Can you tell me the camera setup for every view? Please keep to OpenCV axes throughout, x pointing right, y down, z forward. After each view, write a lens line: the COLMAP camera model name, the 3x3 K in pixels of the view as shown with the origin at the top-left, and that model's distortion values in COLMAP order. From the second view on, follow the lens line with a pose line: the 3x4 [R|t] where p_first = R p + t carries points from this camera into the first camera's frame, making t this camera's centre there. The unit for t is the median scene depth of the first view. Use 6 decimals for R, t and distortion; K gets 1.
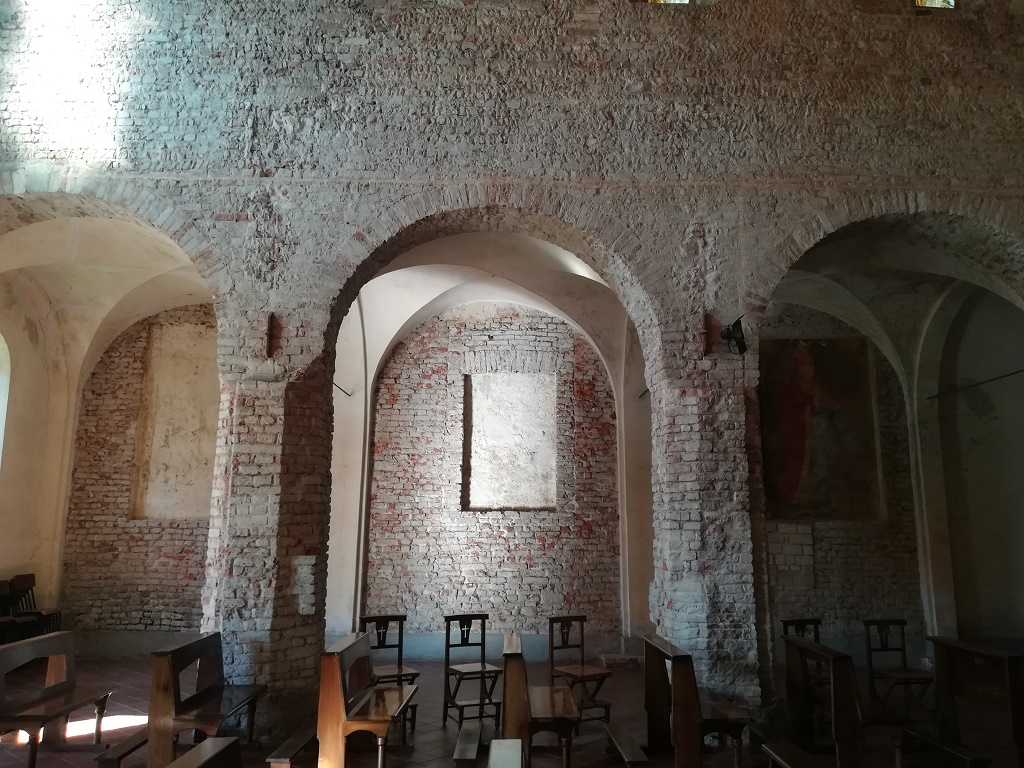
lens RADIAL K [[809.0, 0, 510.9], [0, 809.0, 379.3], [0, 0, 1]] dist [0.049998, -0.045362]
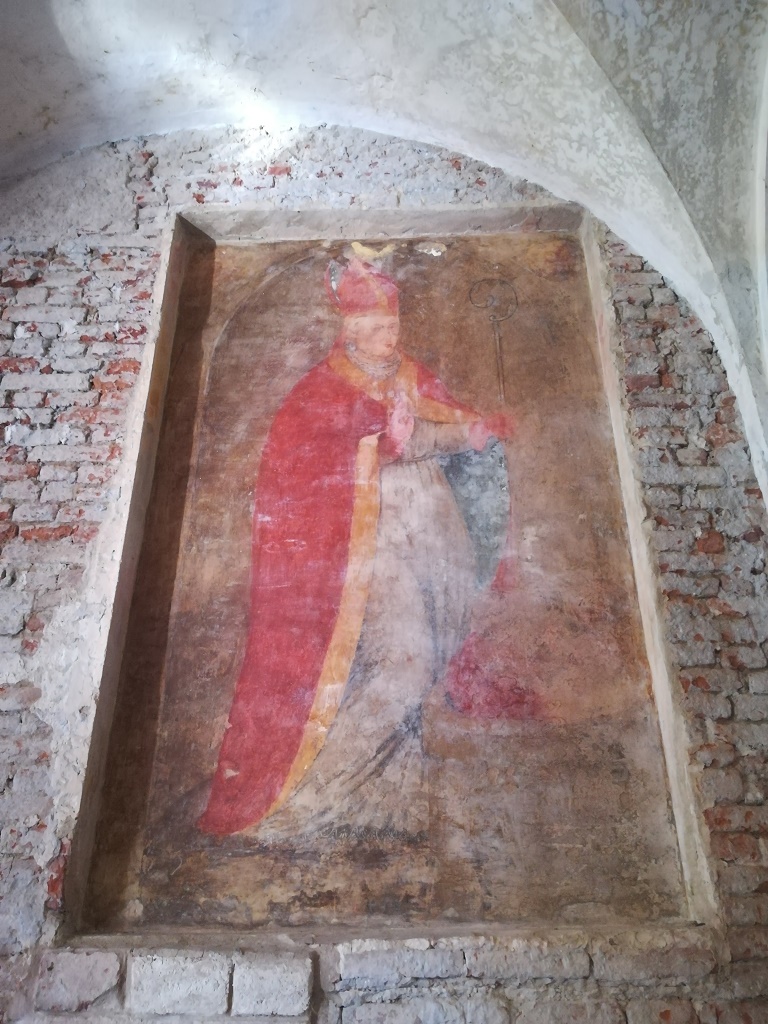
lens RADIAL K [[809.0, 0, 386.9], [0, 809.0, 513.6], [0, 0, 1]] dist [0.049998, -0.045362]
pose [[0.999802, -0.017406, -0.009695, 0.378809], [0.013905, 0.958099, -0.286101, 0.131504], [0.014269, 0.285909, 0.958151, 0.771638]]
